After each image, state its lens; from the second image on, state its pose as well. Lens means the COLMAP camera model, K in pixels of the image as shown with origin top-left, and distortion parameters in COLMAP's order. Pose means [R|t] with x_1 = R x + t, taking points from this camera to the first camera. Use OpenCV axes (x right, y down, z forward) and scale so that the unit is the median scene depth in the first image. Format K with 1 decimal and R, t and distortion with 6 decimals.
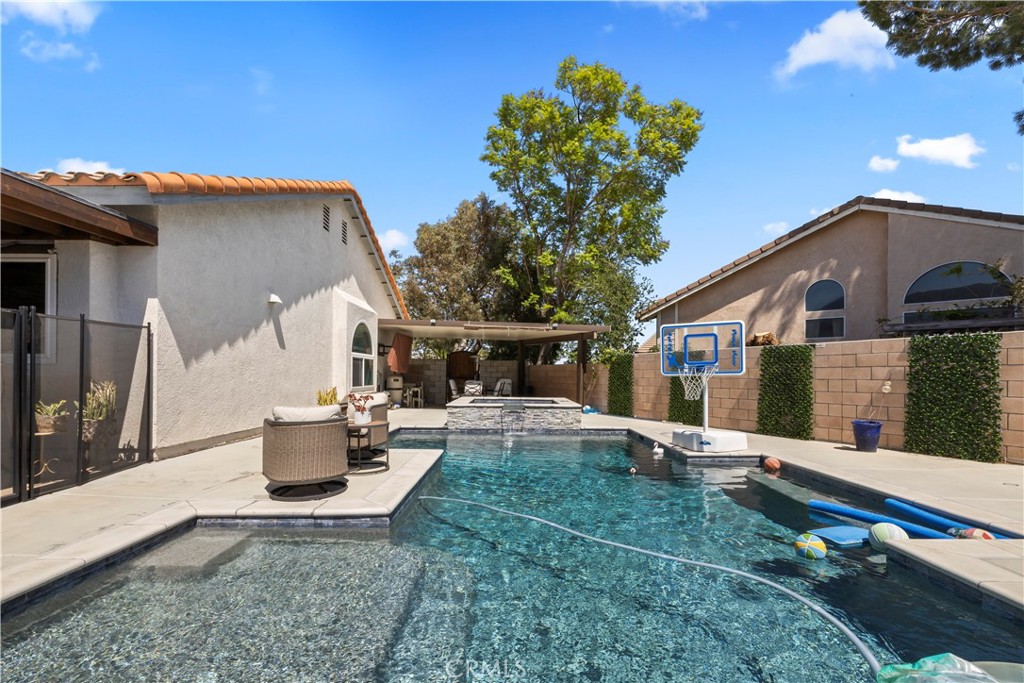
lens RADIAL K [[443.7, 0, 510.2], [0, 443.7, 370.9], [0, 0, 1]] dist [-0.001784, -0.000144]
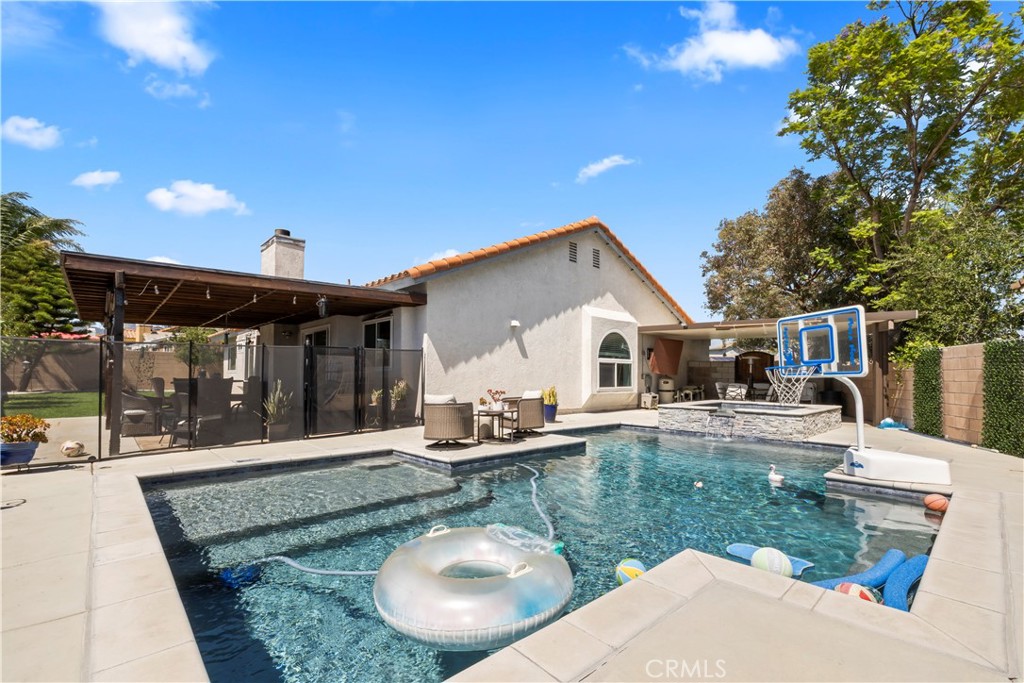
lens RADIAL K [[448.1, 0, 517.2], [0, 448.1, 362.4], [0, 0, 1]] dist [0.000444, 0.000038]
pose [[0.682656, -0.024112, -0.730342, 0.509743], [0.005427, 0.999595, -0.027929, 0.002116], [0.730720, 0.015102, 0.682511, 0.026973]]
